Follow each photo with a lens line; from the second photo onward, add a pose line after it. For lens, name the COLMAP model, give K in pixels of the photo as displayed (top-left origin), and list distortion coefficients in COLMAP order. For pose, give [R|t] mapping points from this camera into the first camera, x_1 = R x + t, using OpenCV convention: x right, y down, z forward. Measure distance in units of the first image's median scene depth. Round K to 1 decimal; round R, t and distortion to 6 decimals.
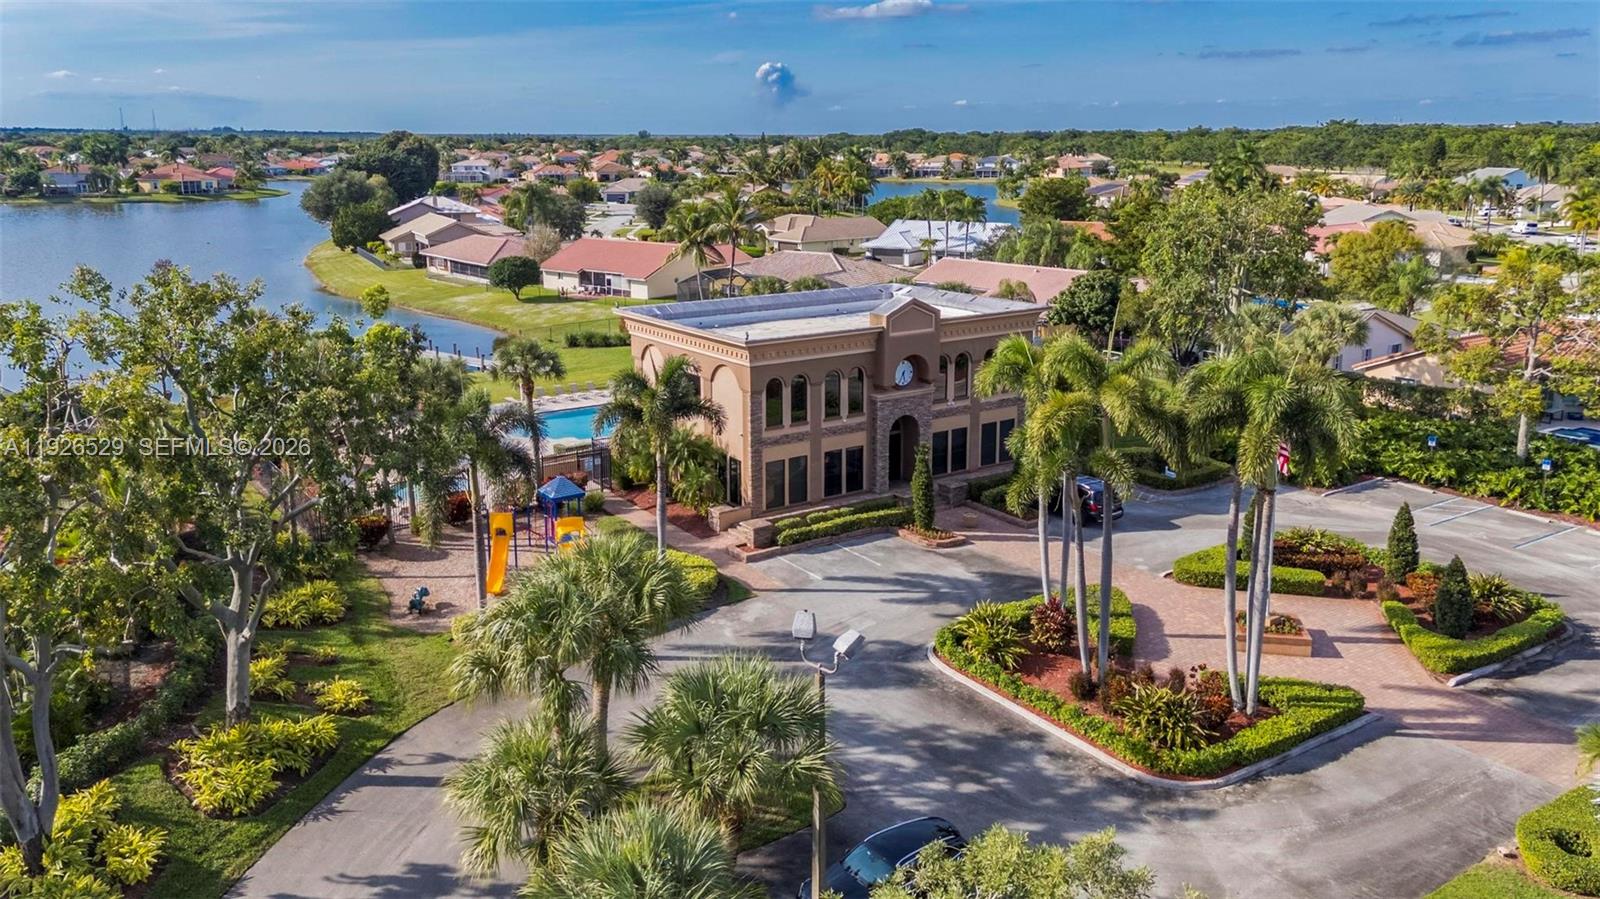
lens RADIAL K [[1179.8, 0, 802.0], [0, 1179.8, 410.9], [0, 0, 1]] dist [0.087213, 0.000685]
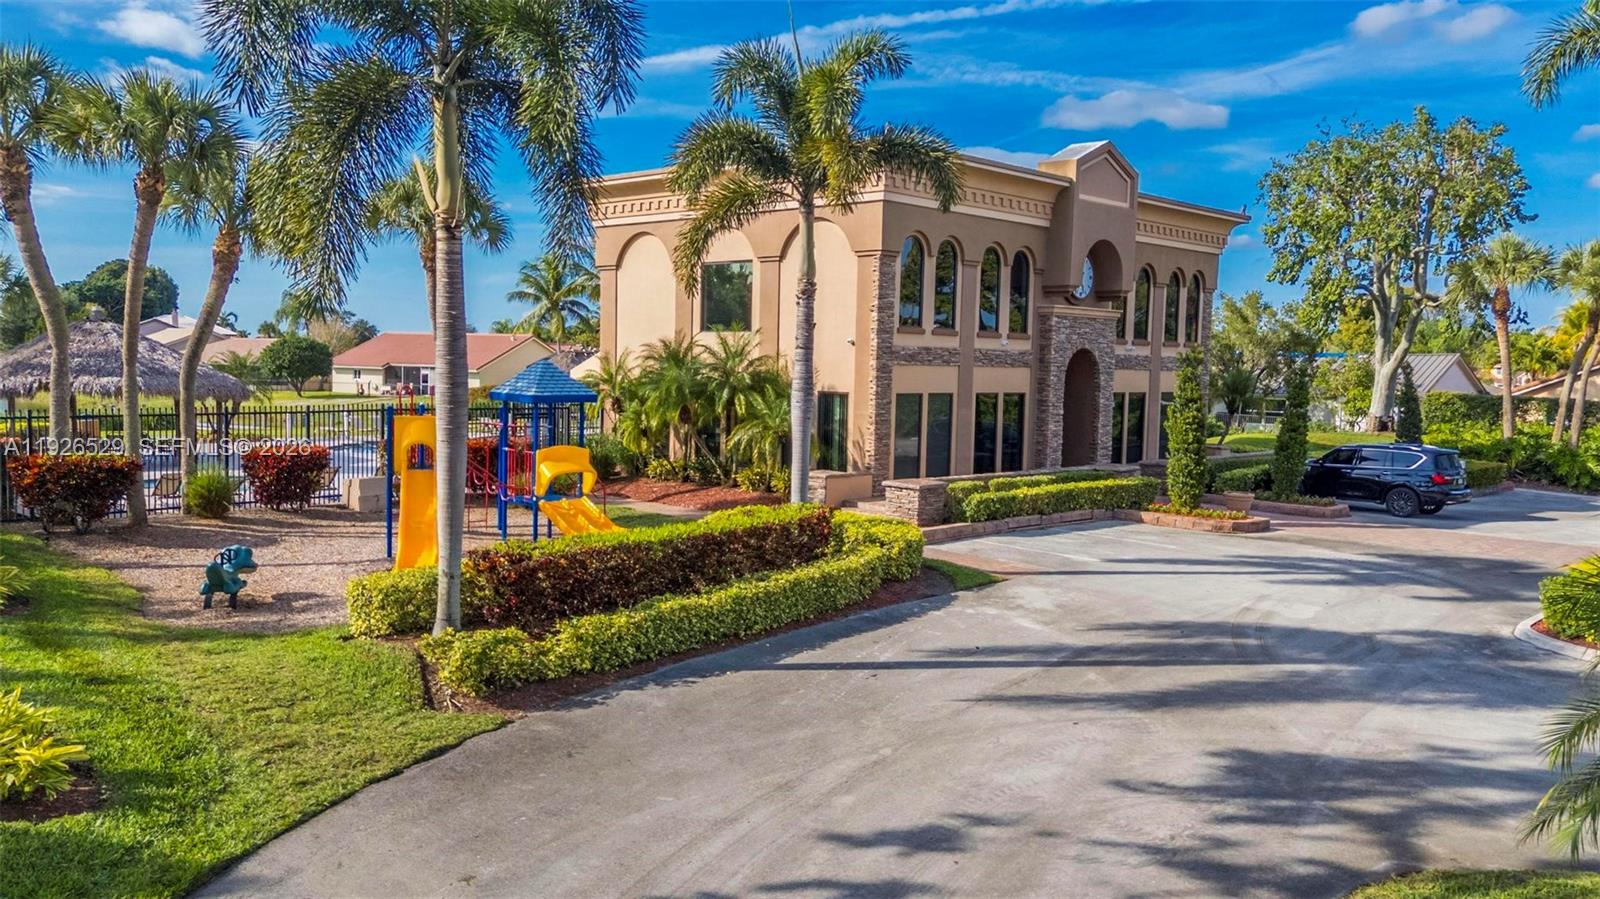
lens RADIAL K [[1191.0, 0, 799.7], [0, 1191.0, 496.2], [0, 0, 1]] dist [0.115294, 0.002431]
pose [[0.983003, 0.005506, 0.183506, -0.173836], [0.013195, 0.994846, -0.100531, 0.144591], [-0.183114, 0.101244, 0.977865, 0.470797]]
